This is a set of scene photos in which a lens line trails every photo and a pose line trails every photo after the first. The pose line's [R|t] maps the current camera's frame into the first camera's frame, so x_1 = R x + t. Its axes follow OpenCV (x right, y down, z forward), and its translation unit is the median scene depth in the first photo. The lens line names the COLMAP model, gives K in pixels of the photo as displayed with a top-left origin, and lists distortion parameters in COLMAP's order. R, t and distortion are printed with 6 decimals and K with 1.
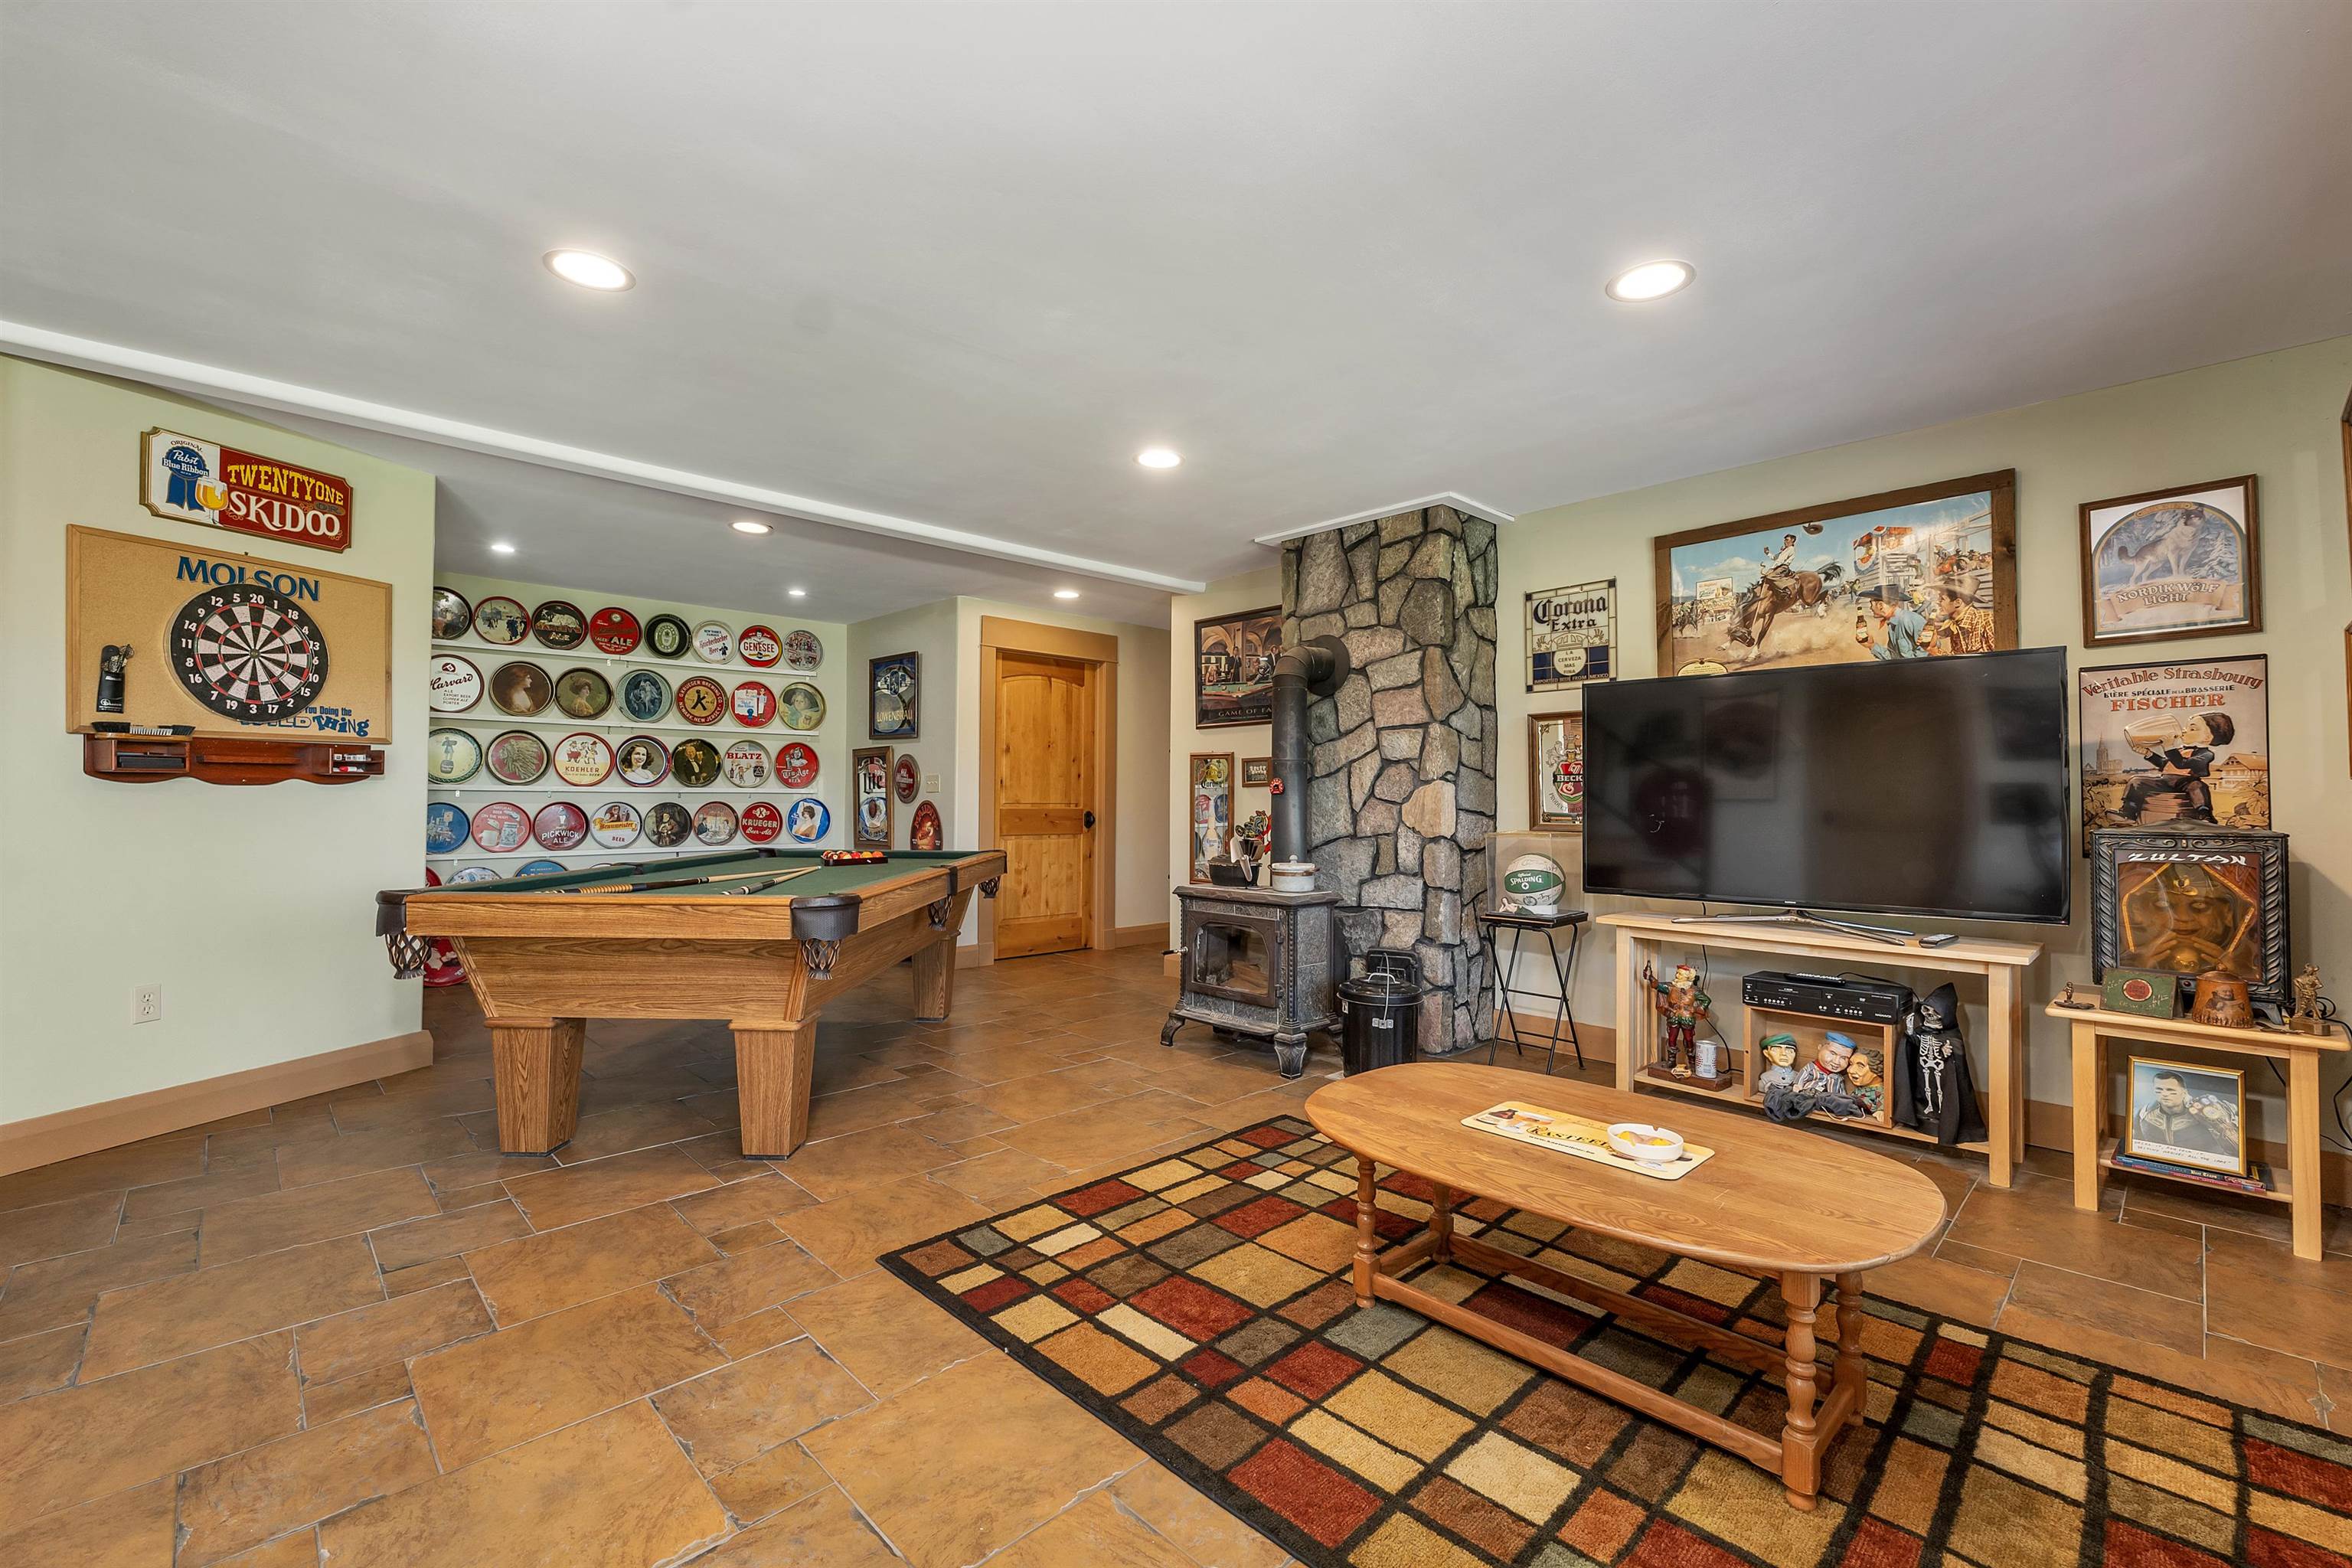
lens RADIAL K [[982.3, 0, 1133.5], [0, 982.3, 787.4], [0, 0, 1]] dist [0.001844, -0.000325]
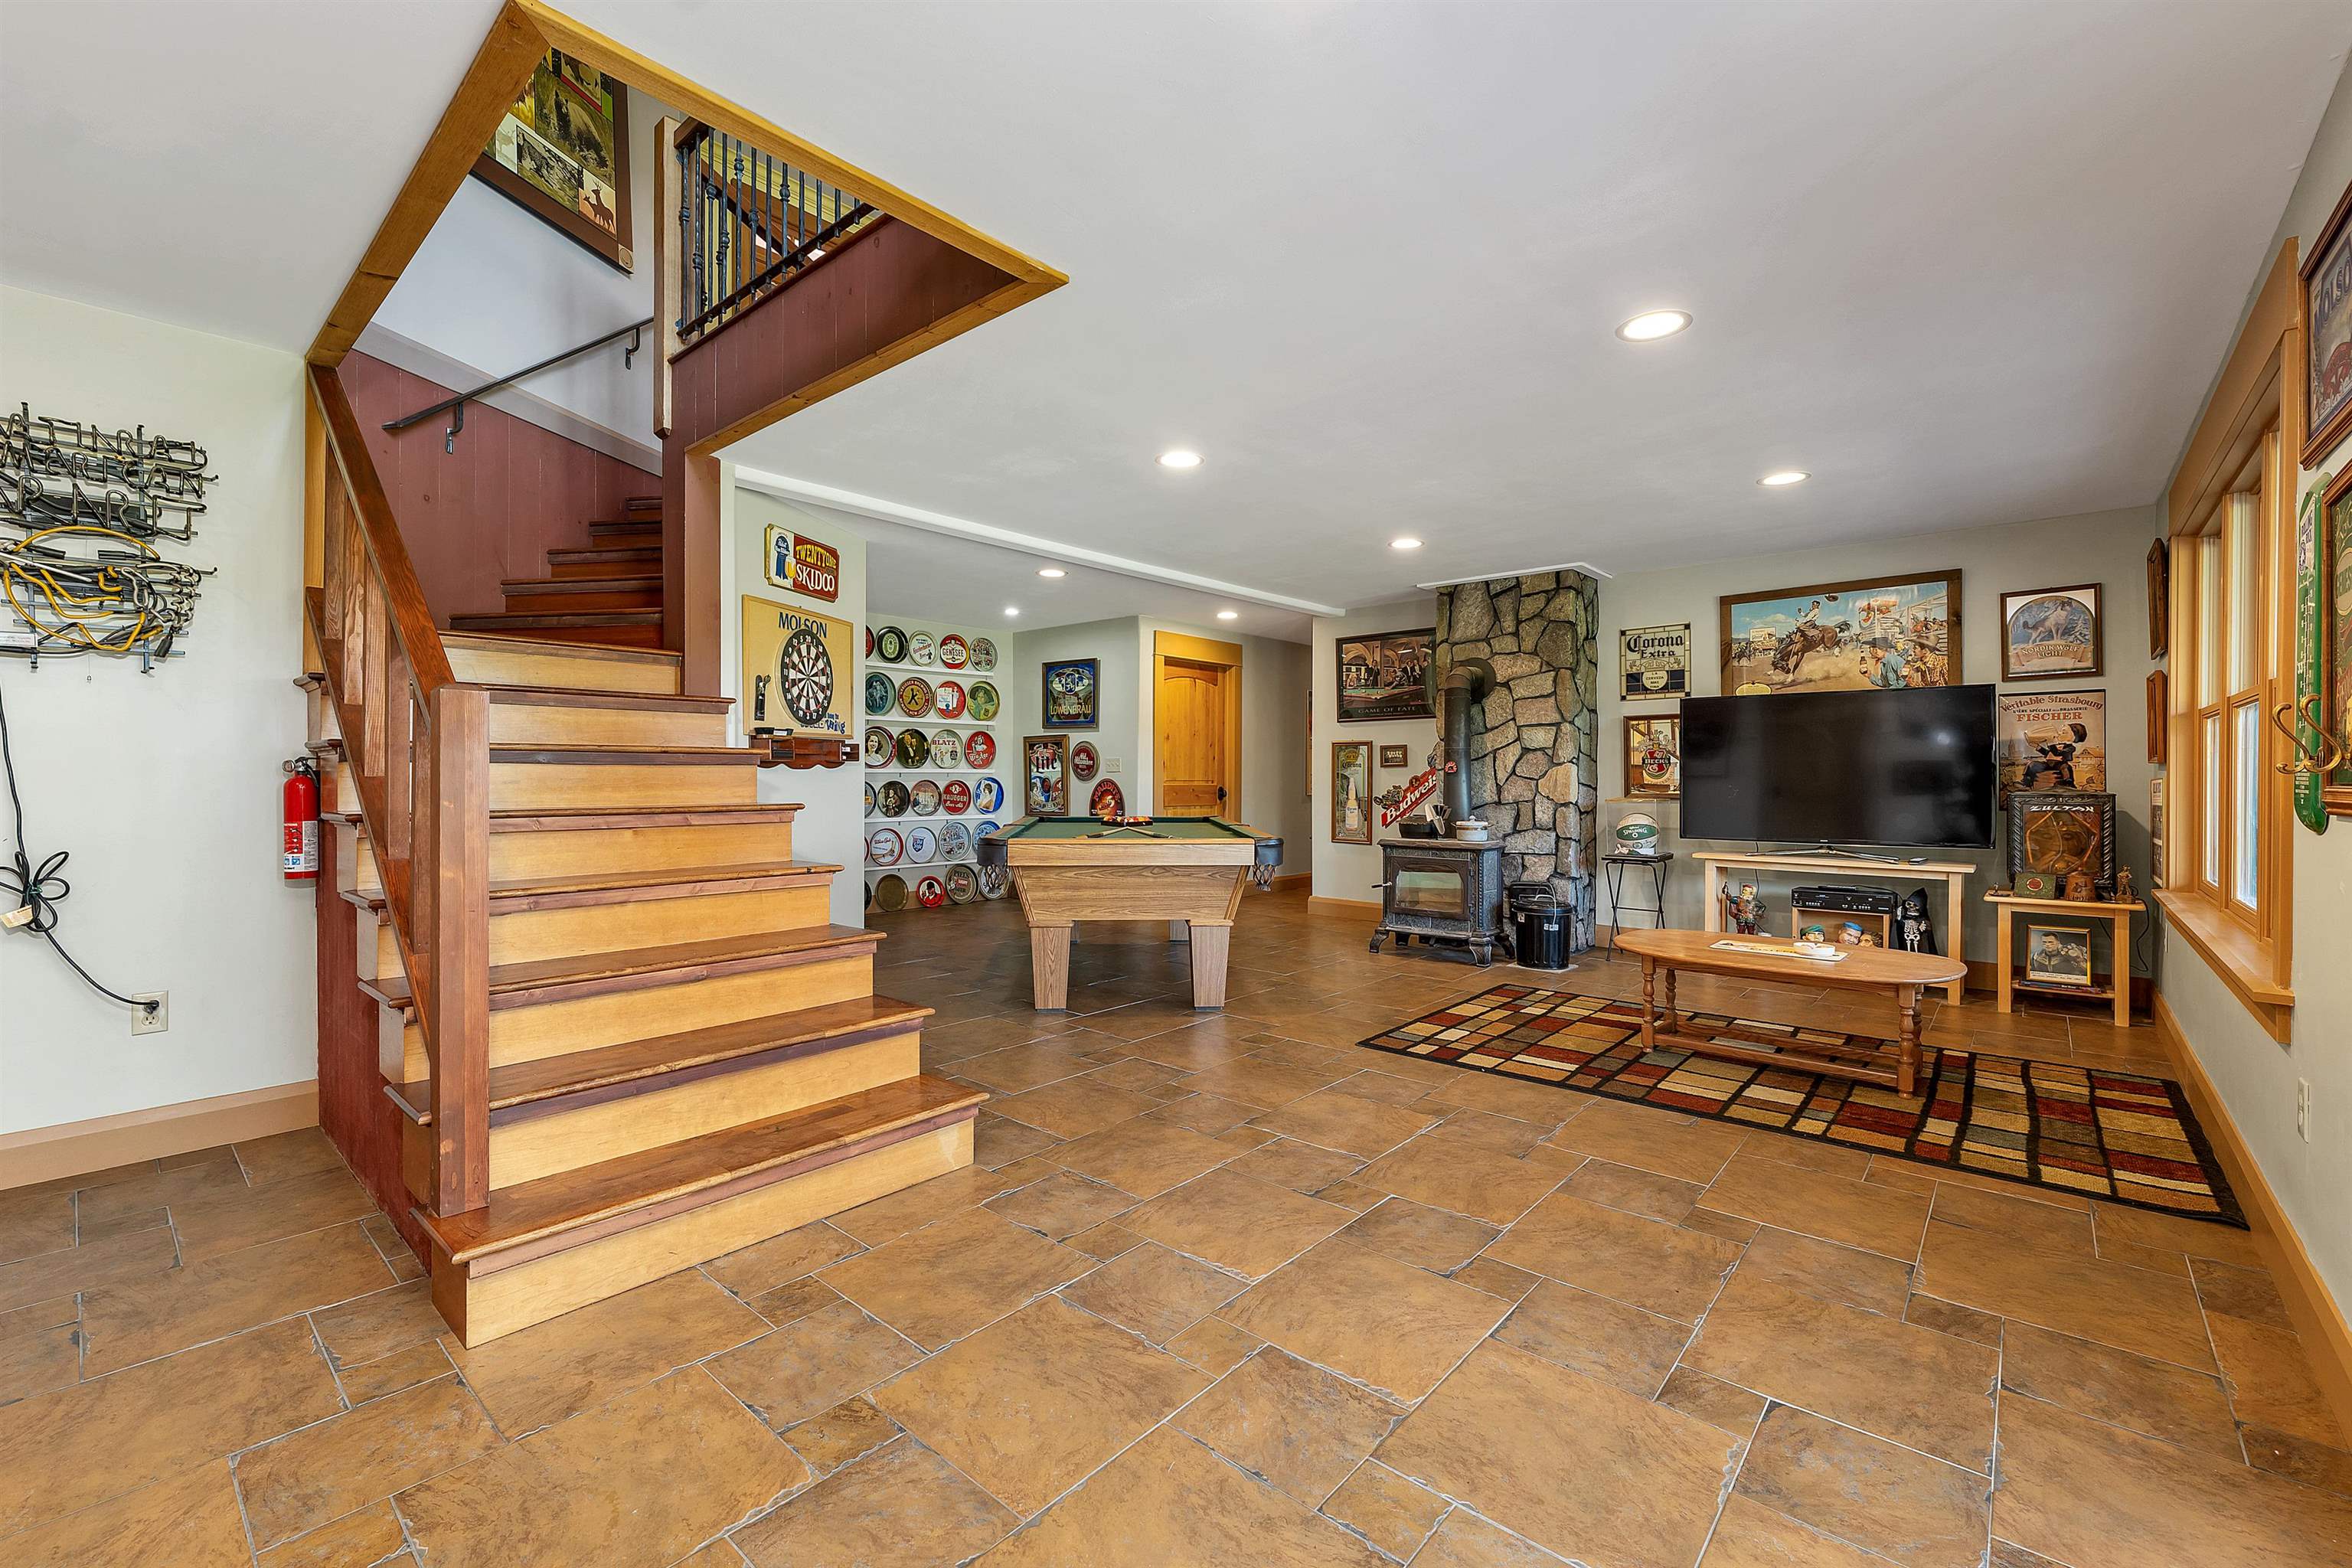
lens RADIAL K [[982.3, 0, 1124.0], [0, 982.3, 781.3], [0, 0, 1]] dist [0.001844, -0.000325]
pose [[0.997141, -0.003978, 0.075463, -0.492511], [0.002762, 0.999865, 0.016216, -0.006057], [-0.075517, -0.015961, 0.997017, -0.419802]]
